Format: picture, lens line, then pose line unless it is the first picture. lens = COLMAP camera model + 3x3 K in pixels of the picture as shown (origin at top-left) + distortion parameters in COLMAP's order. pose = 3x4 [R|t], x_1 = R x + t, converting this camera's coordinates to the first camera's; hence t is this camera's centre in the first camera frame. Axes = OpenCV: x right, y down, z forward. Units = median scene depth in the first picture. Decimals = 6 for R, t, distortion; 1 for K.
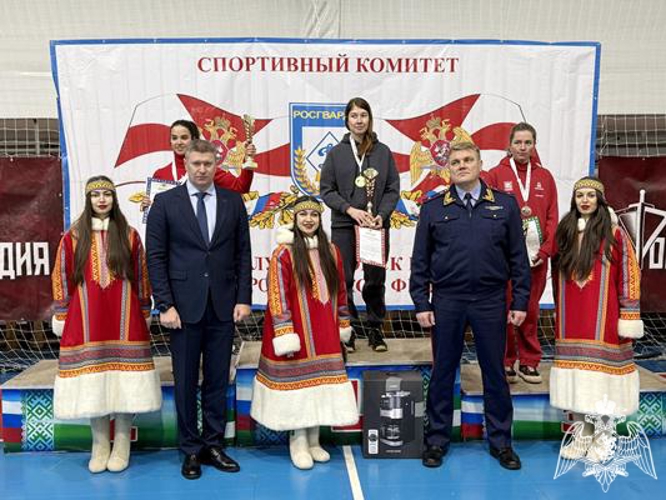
lens RADIAL K [[787.1, 0, 312.5], [0, 787.1, 250.7], [0, 0, 1]] dist [0.121275, -0.496417]
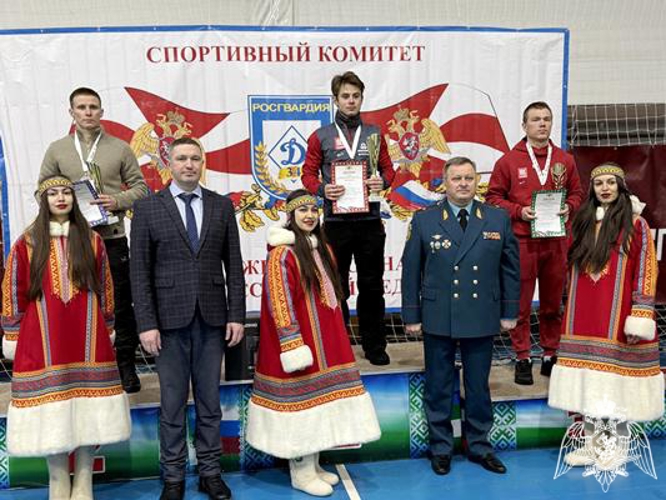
lens RADIAL K [[787.1, 0, 312.5], [0, 787.1, 250.7], [0, 0, 1]] dist [0.121275, -0.496417]
pose [[0.994926, -0.032134, 0.095342, -0.048495], [0.032732, 0.999453, -0.004718, 0.002286], [-0.095138, 0.007815, 0.995433, 0.069876]]
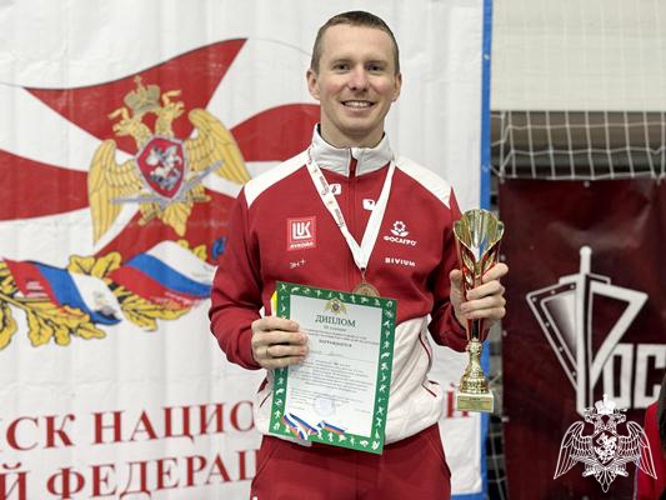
lens RADIAL K [[923.6, 0, 333.0], [0, 923.6, 250.0], [0, 0, 1]] dist [0.102178, -0.028969]
pose [[0.970860, -0.011554, 0.239368, 0.132760], [0.032828, 0.995833, -0.085081, -0.032257], [-0.237387, 0.090460, 0.967194, 0.495393]]
